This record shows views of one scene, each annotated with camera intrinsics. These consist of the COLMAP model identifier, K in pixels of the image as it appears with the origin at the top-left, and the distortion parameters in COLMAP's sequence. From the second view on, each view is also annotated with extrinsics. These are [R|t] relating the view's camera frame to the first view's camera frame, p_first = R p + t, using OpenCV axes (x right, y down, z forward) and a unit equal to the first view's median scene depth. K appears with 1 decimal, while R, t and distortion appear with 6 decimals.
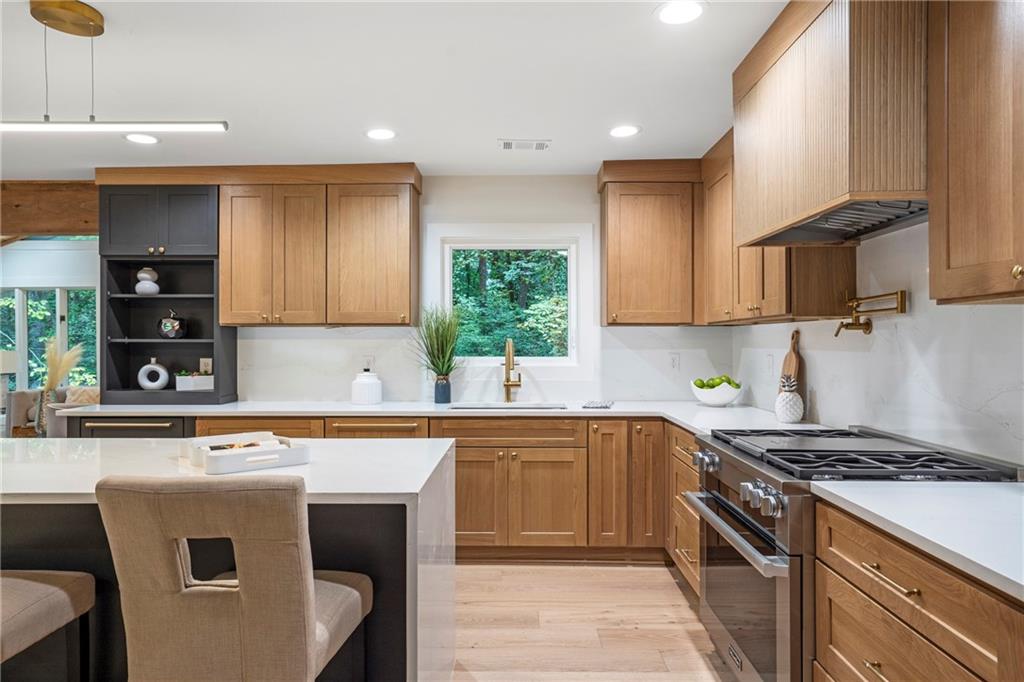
lens RADIAL K [[636.3, 0, 513.0], [0, 636.3, 348.3], [0, 0, 1]] dist [-0.042018, 0.059269]
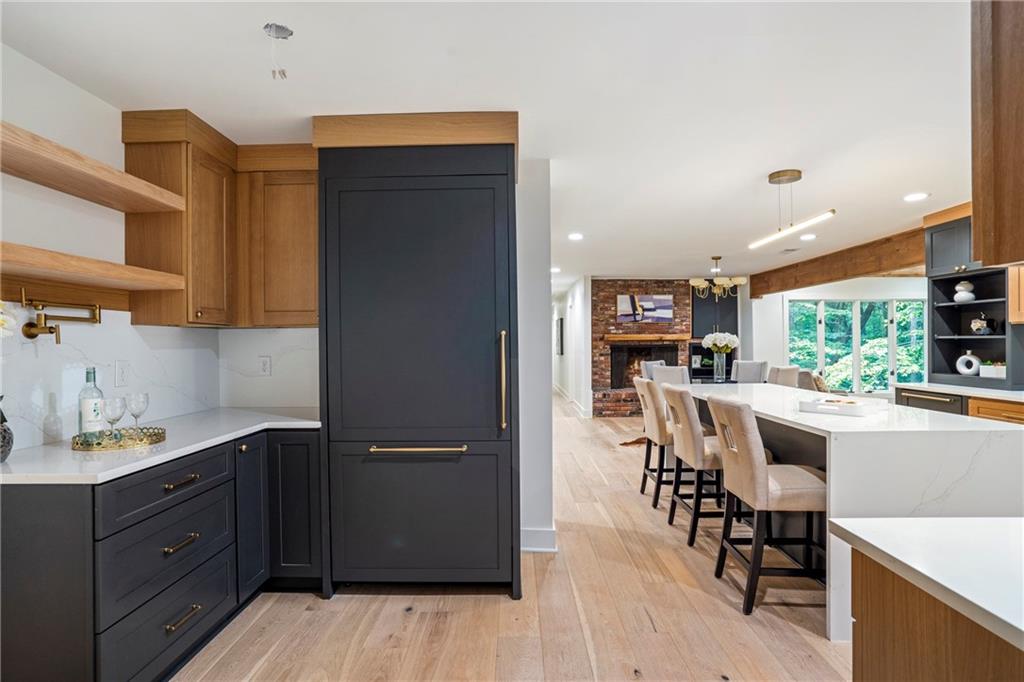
lens RADIAL K [[517.1, 0, 512.7], [0, 517.1, 345.9], [0, 0, 1]] dist [-0.018766, -0.000037]
pose [[-0.006349, 0.006251, -0.999960, 0.487663], [-0.000600, 0.999980, 0.006255, -0.000177], [0.999980, 0.000640, -0.006345, 0.076041]]
